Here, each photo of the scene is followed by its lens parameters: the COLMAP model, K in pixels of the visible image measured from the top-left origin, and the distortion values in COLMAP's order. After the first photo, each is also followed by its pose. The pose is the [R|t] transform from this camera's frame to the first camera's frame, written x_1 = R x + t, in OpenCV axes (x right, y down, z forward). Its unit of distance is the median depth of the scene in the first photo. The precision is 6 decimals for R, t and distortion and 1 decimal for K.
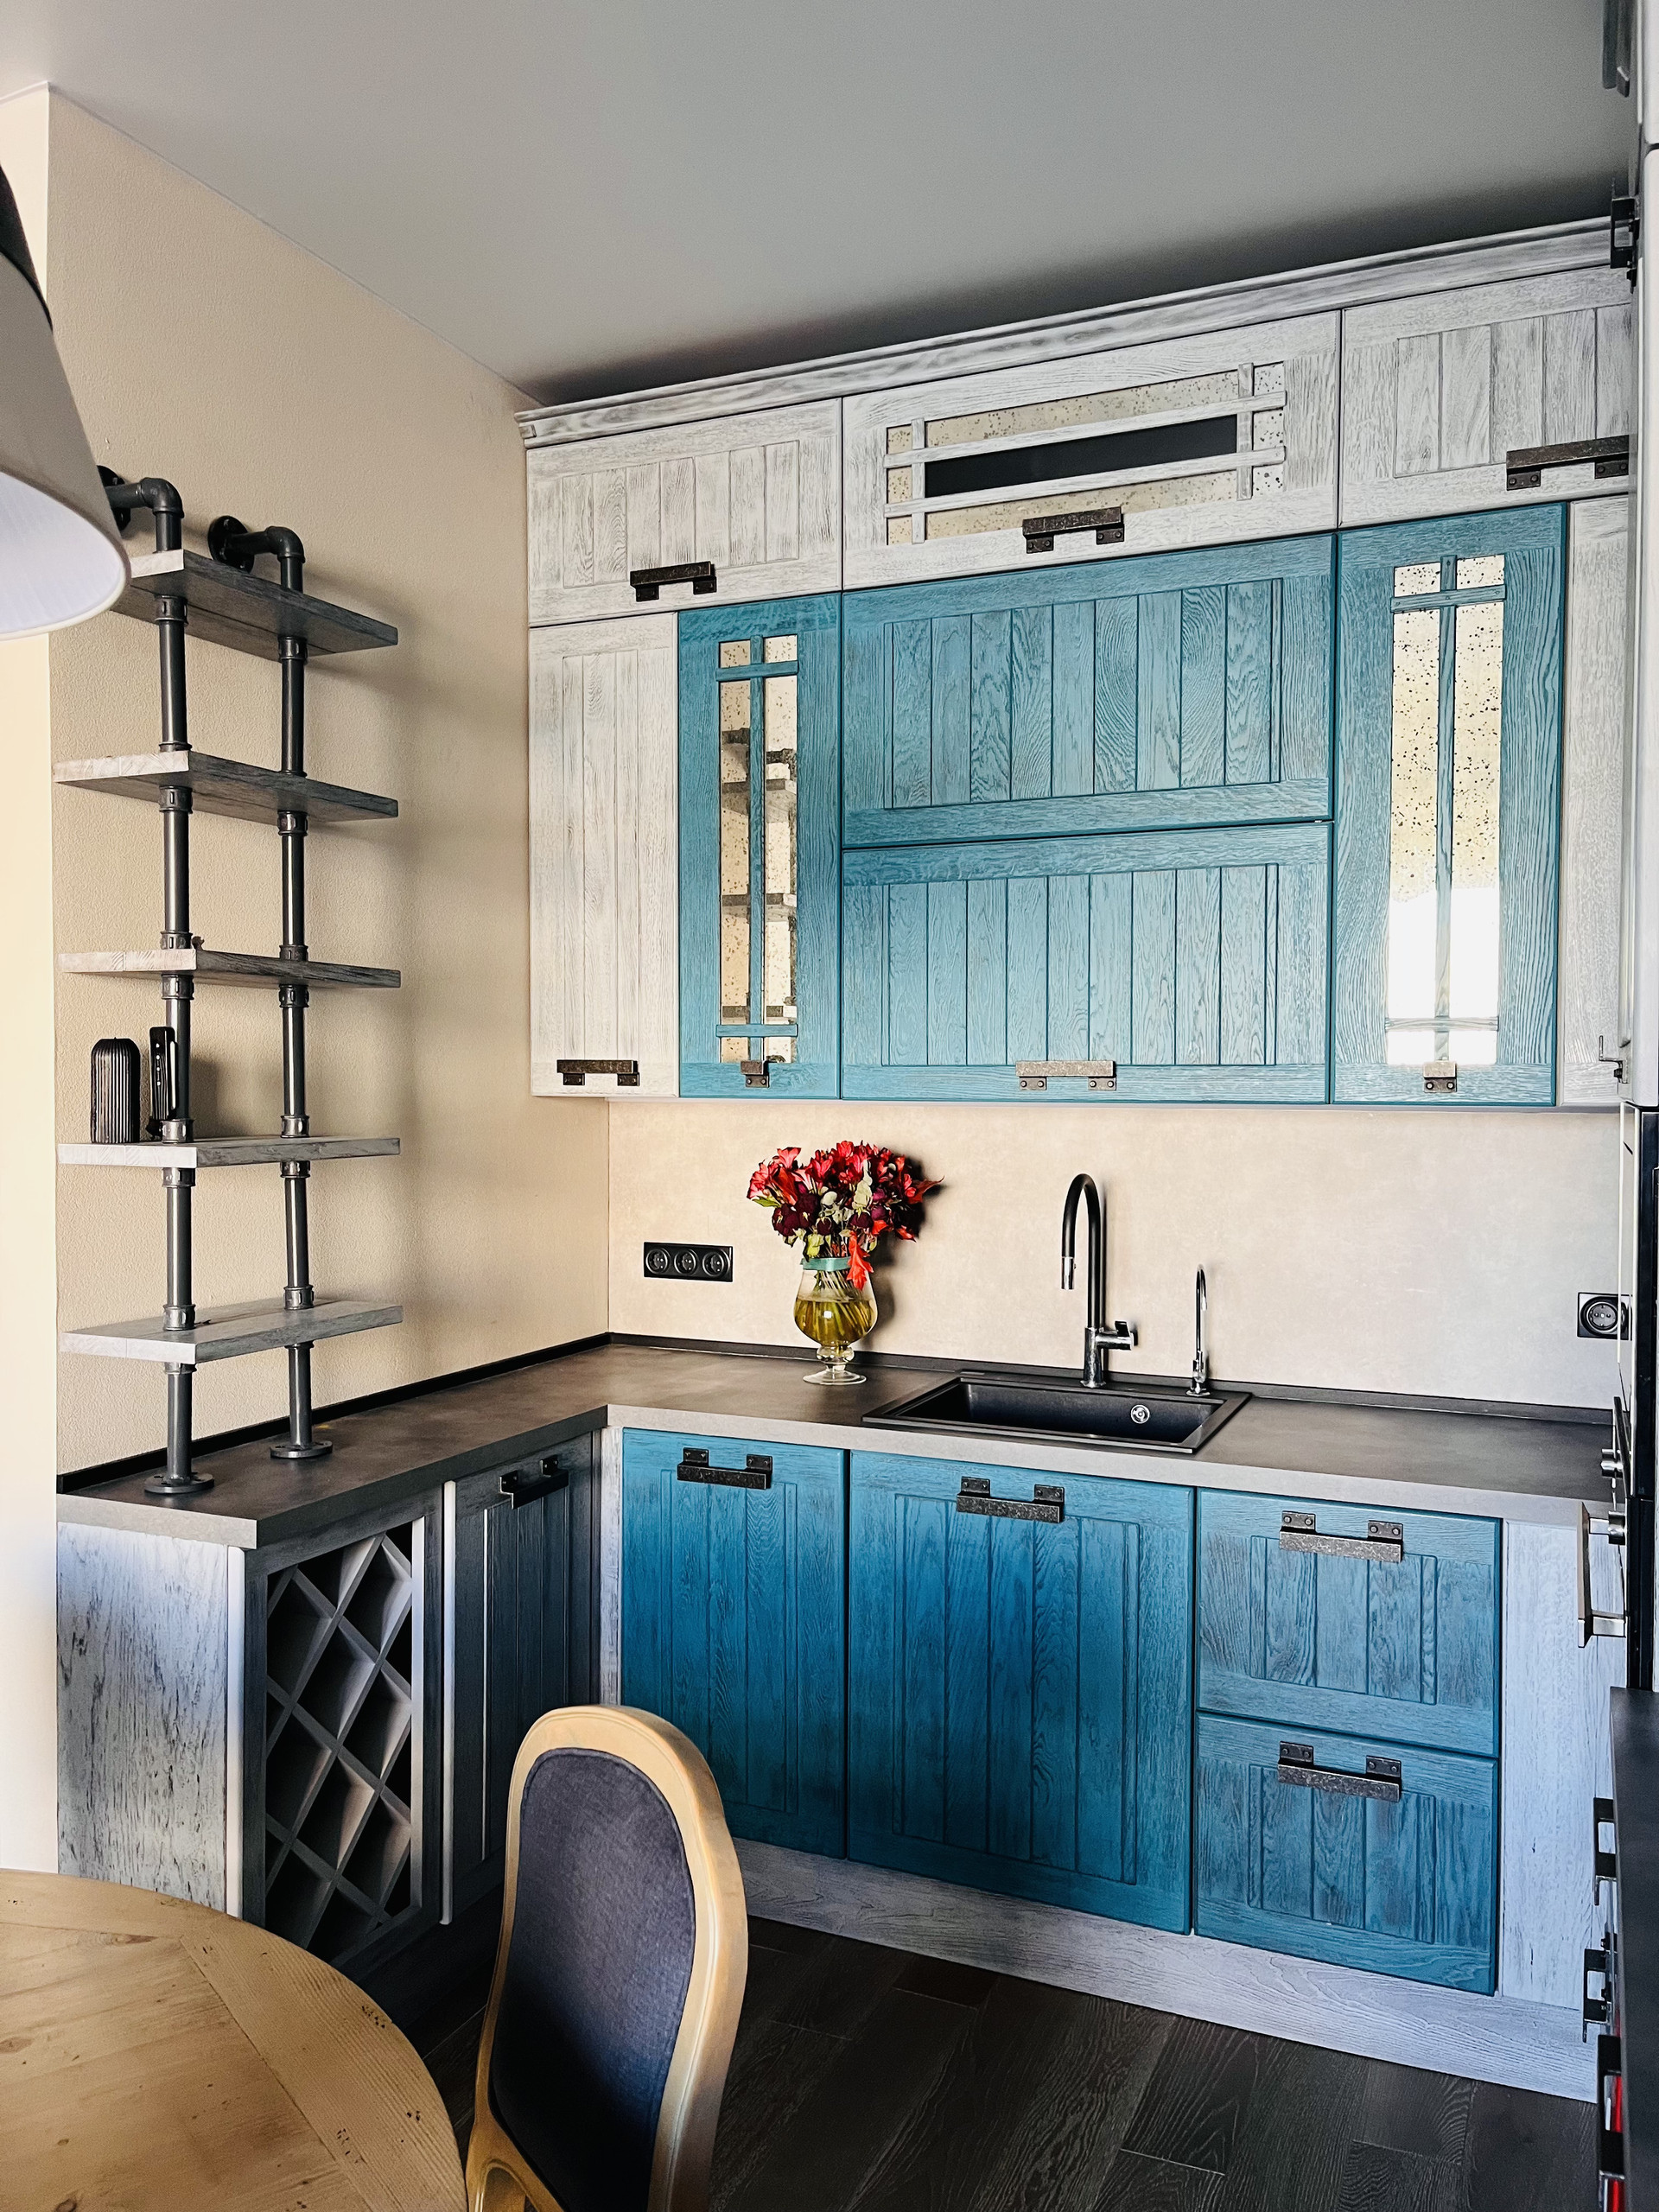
lens RADIAL K [[1678.8, 0, 829.6], [0, 1678.8, 1114.9], [0, 0, 1]] dist [0.052932, -0.063055]
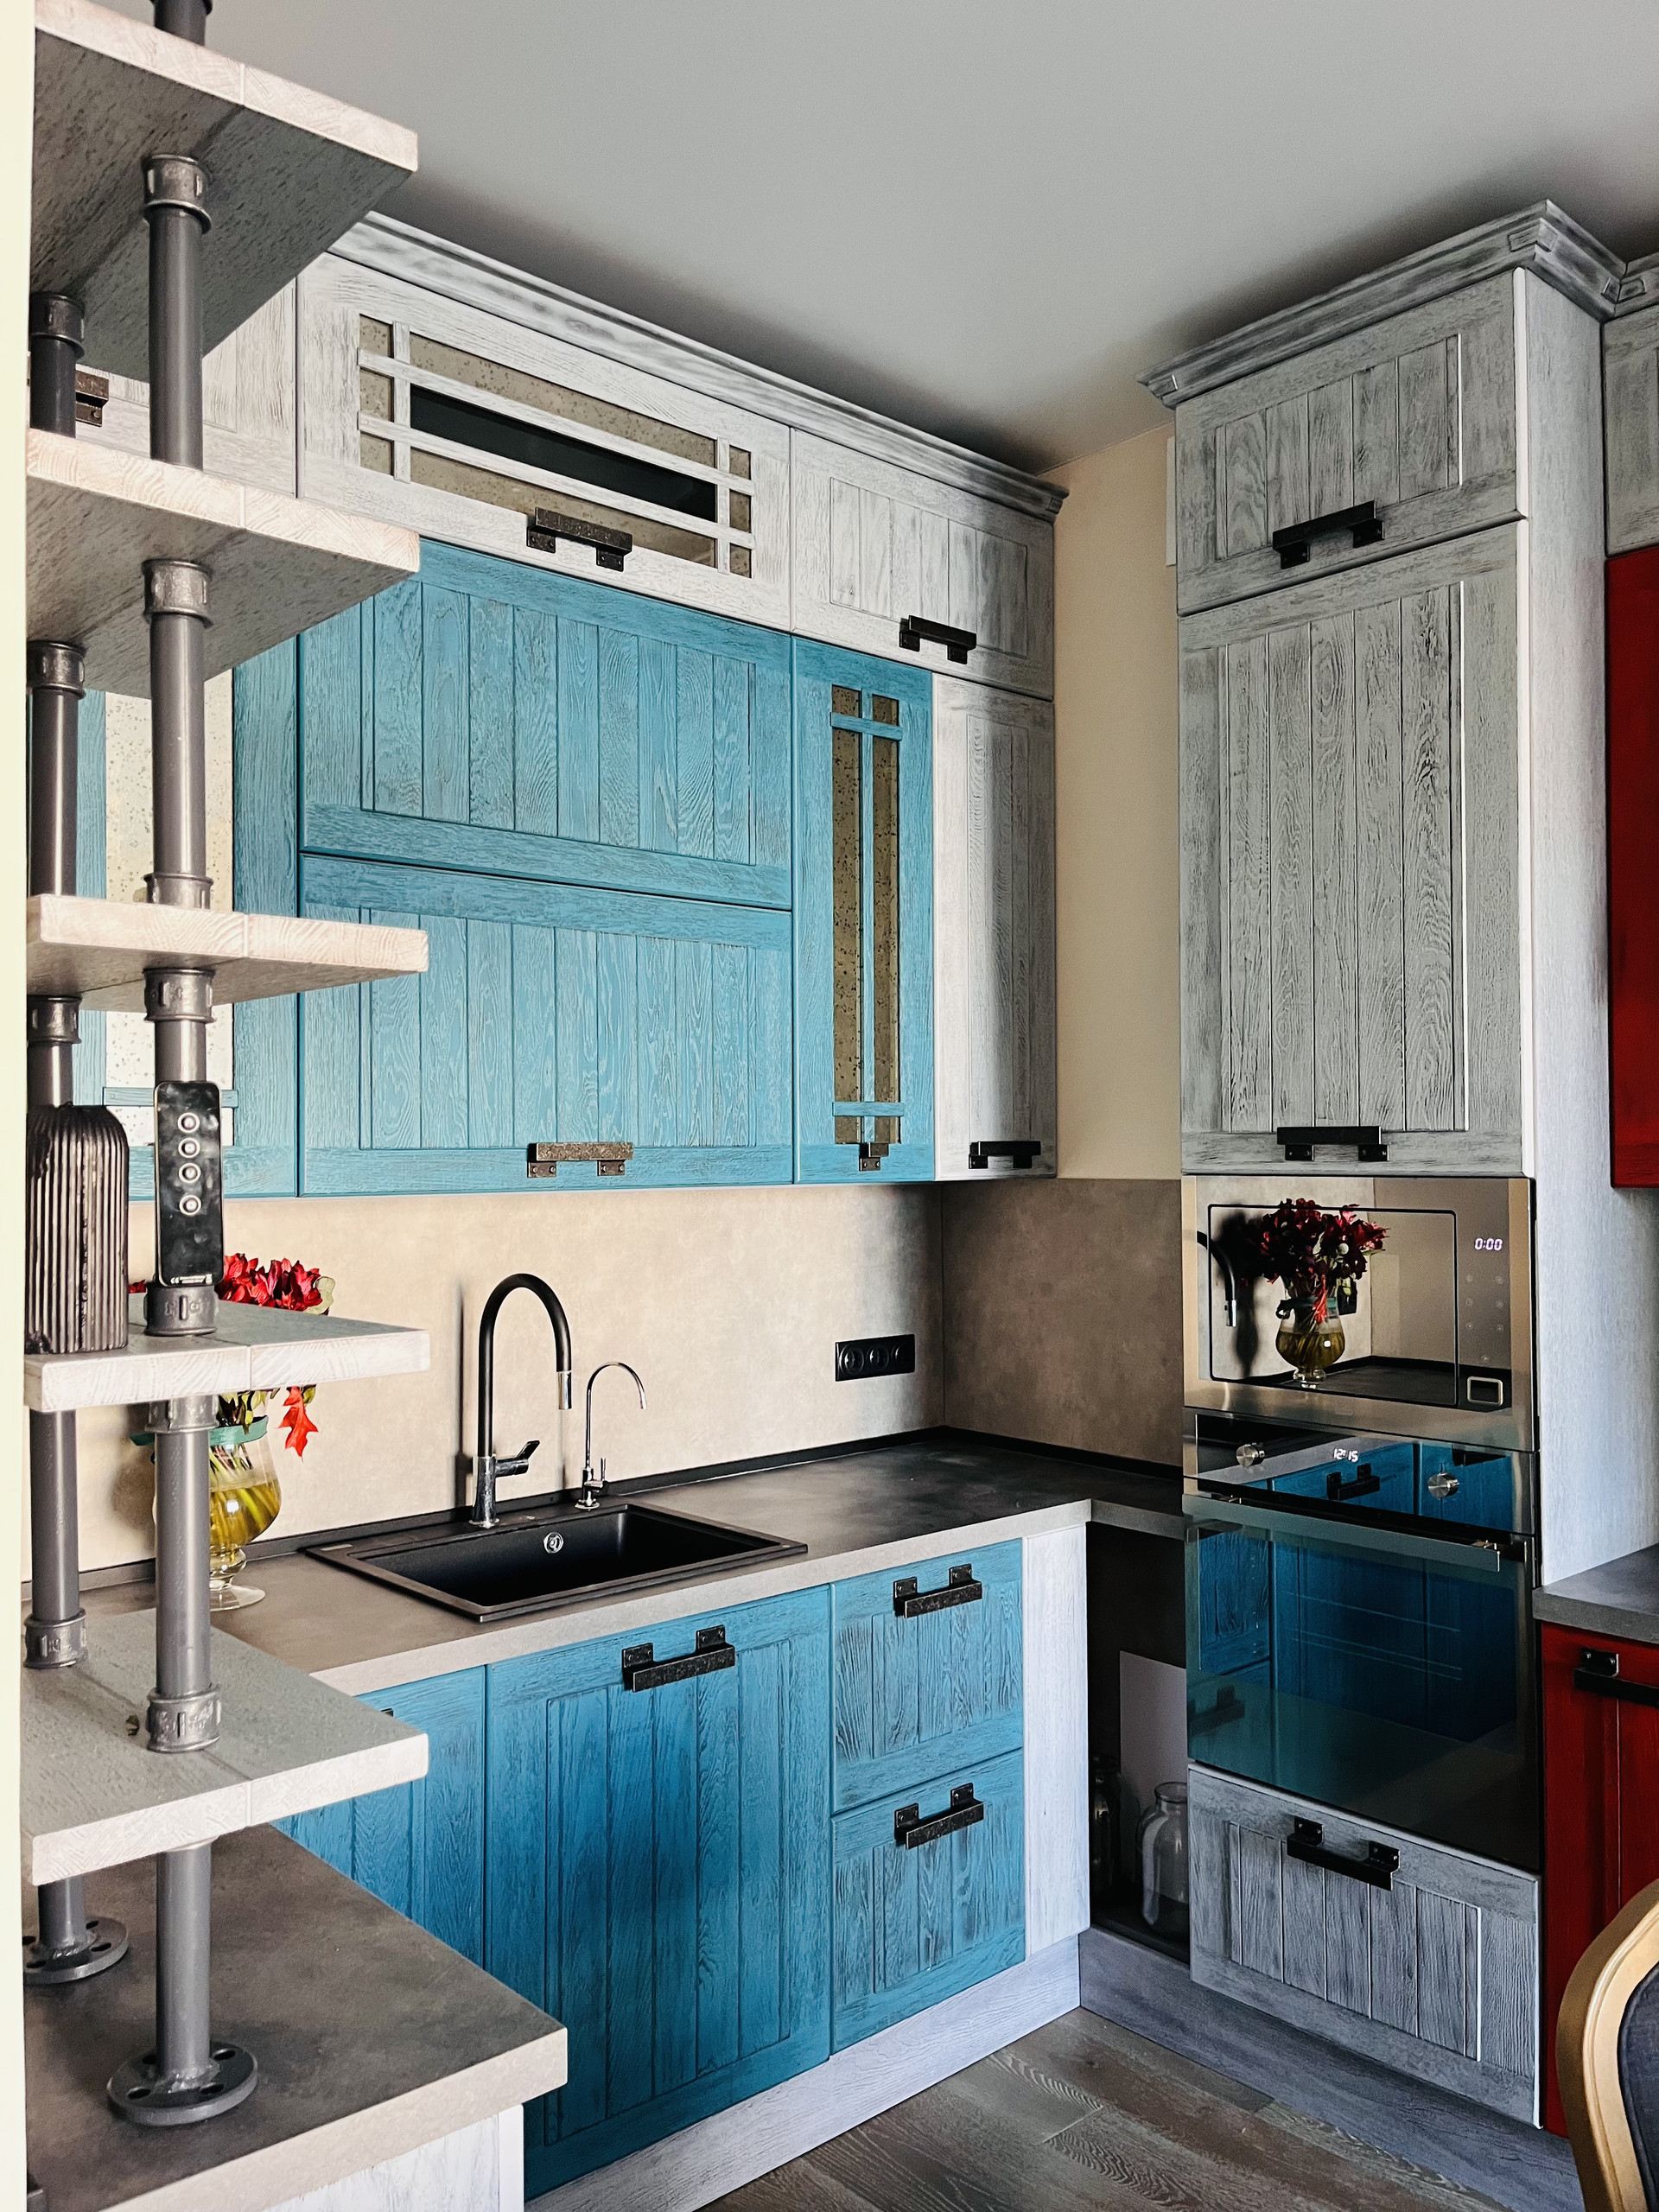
lens RADIAL K [[1678.8, 0, 830.4], [0, 1678.8, 1114.6], [0, 0, 1]] dist [0.052932, -0.063055]
pose [[0.414453, 0.012024, 0.909991, -0.616830], [0.027397, 0.999295, -0.025682, -0.021513], [-0.909658, 0.035575, 0.413831, 0.544158]]
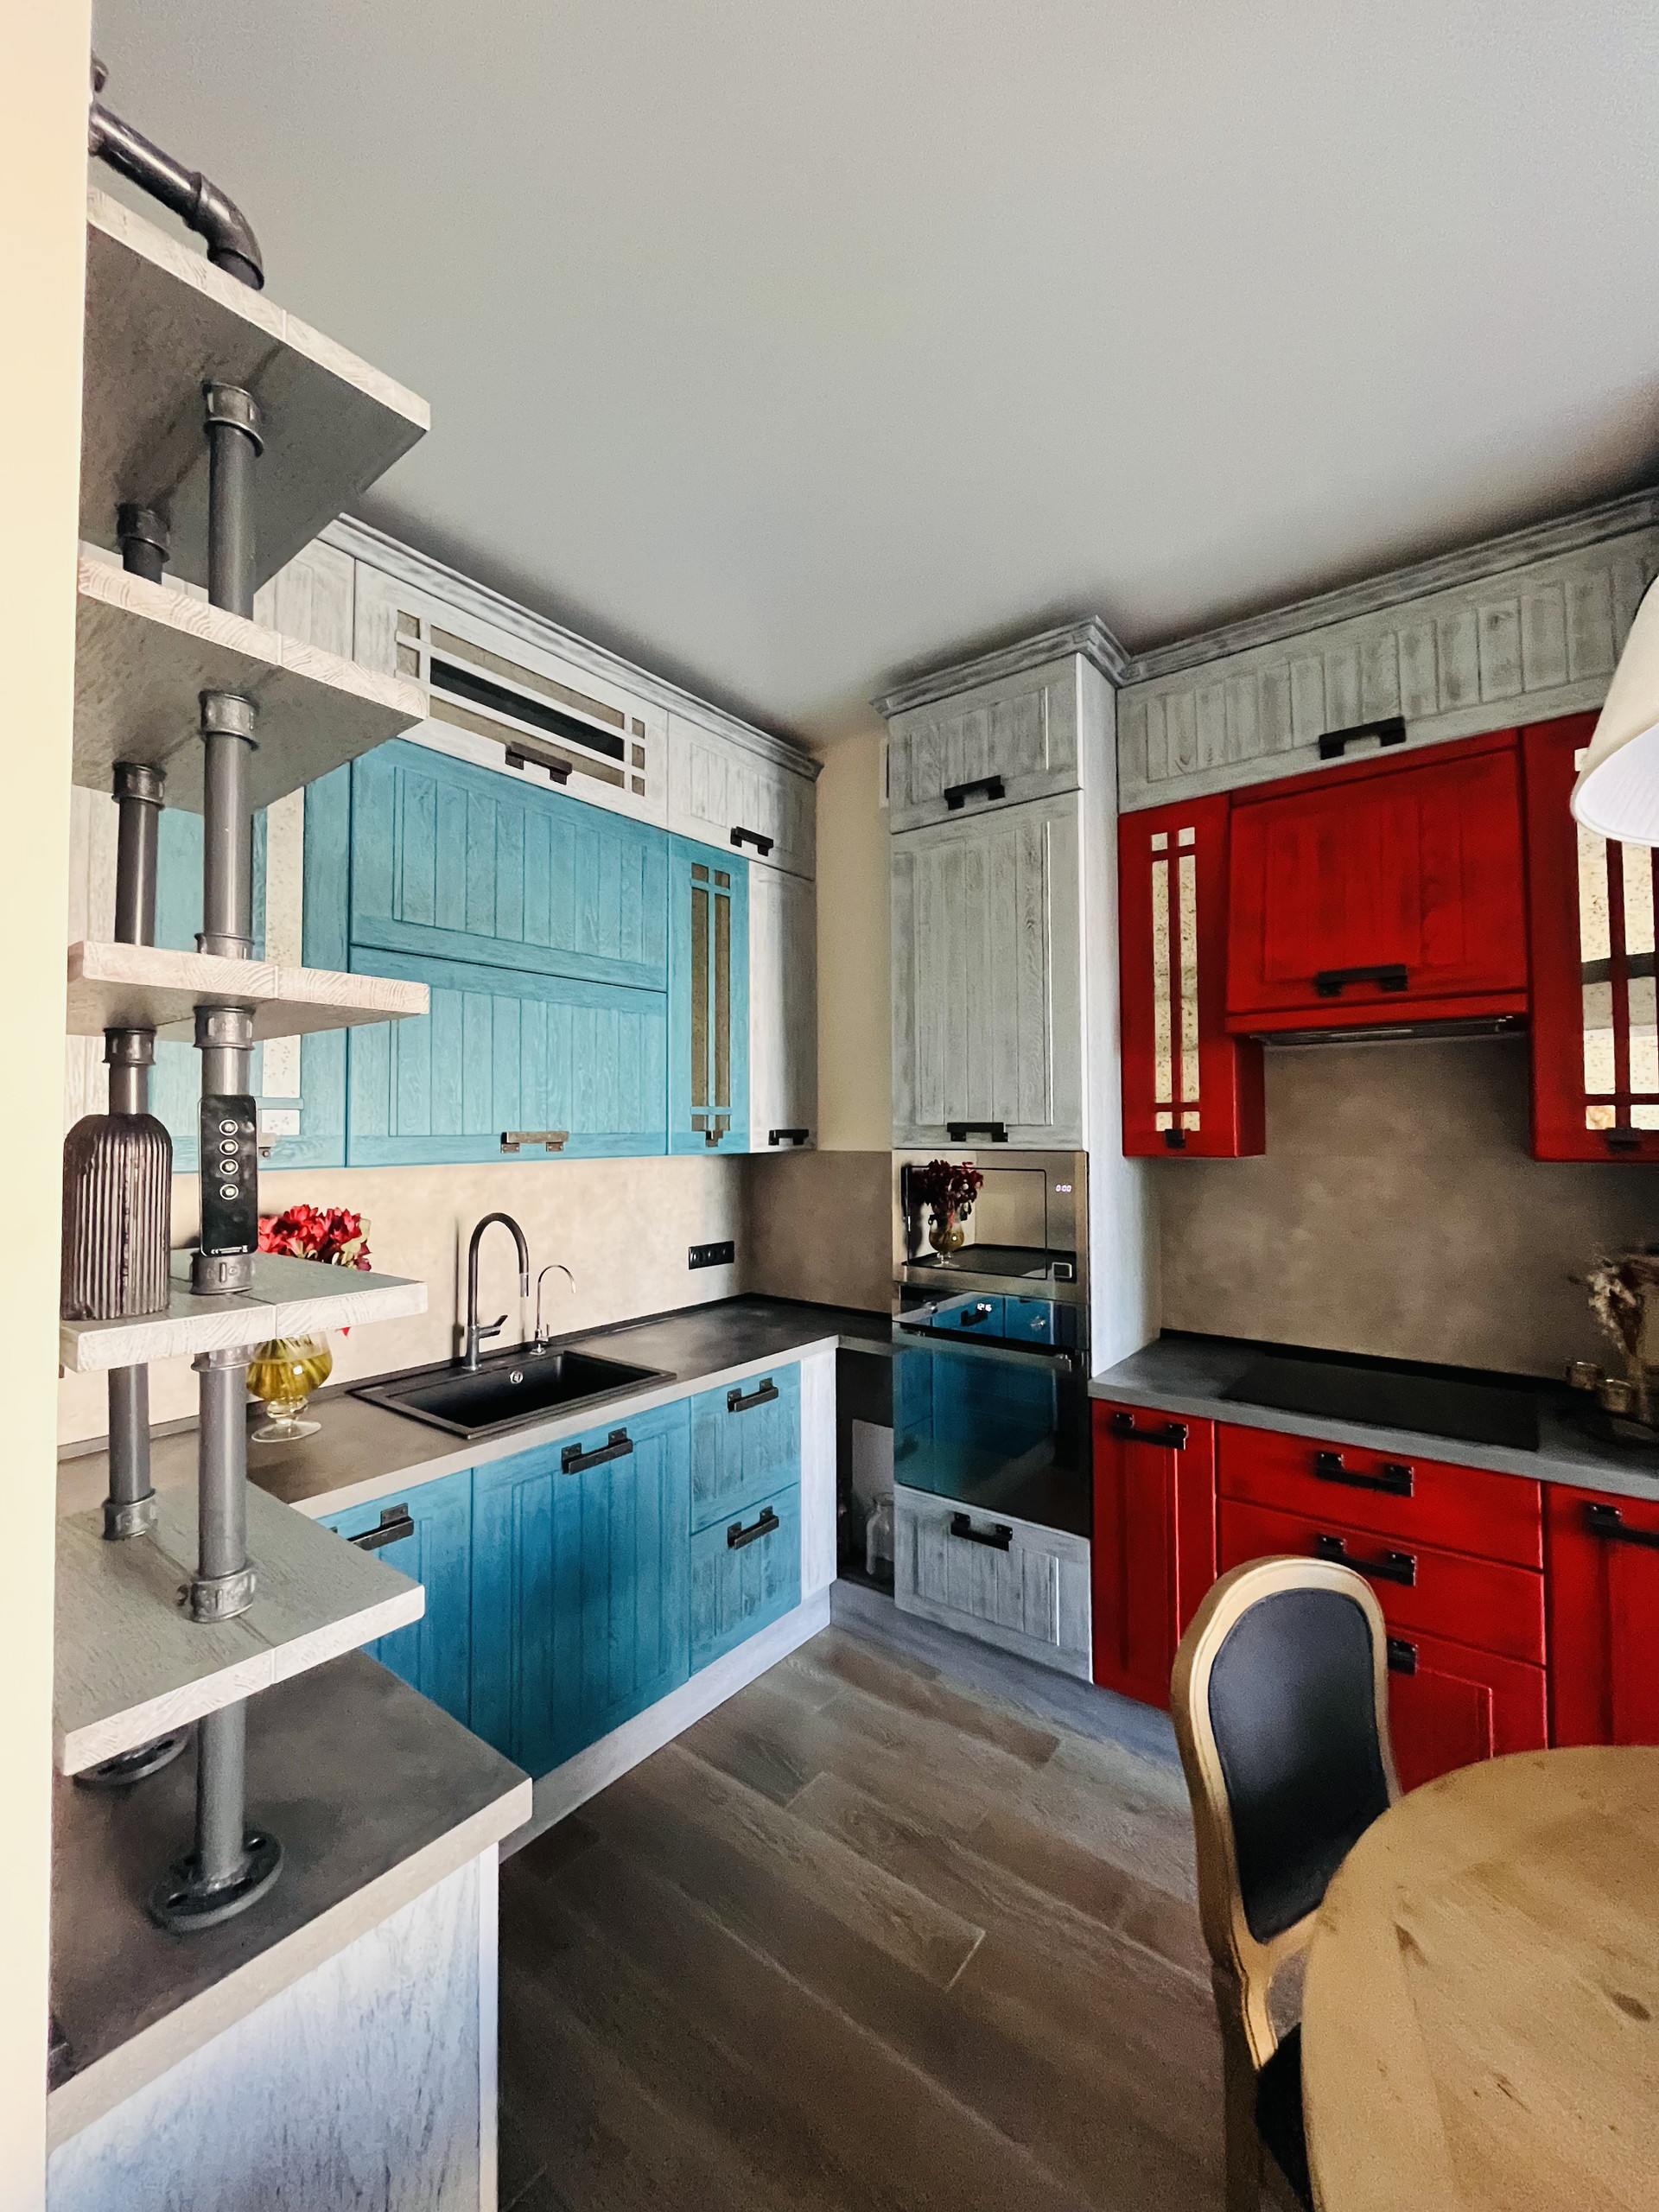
lens RADIAL K [[886.8, 0, 834.2], [0, 886.8, 1099.2], [0, 0, 1]] dist [-0.002402, -0.000224]
pose [[0.241988, 0.026405, 0.969920, -0.536480], [0.027854, 0.999029, -0.034147, -0.027997], [-0.969879, 0.035279, 0.241017, 0.601858]]
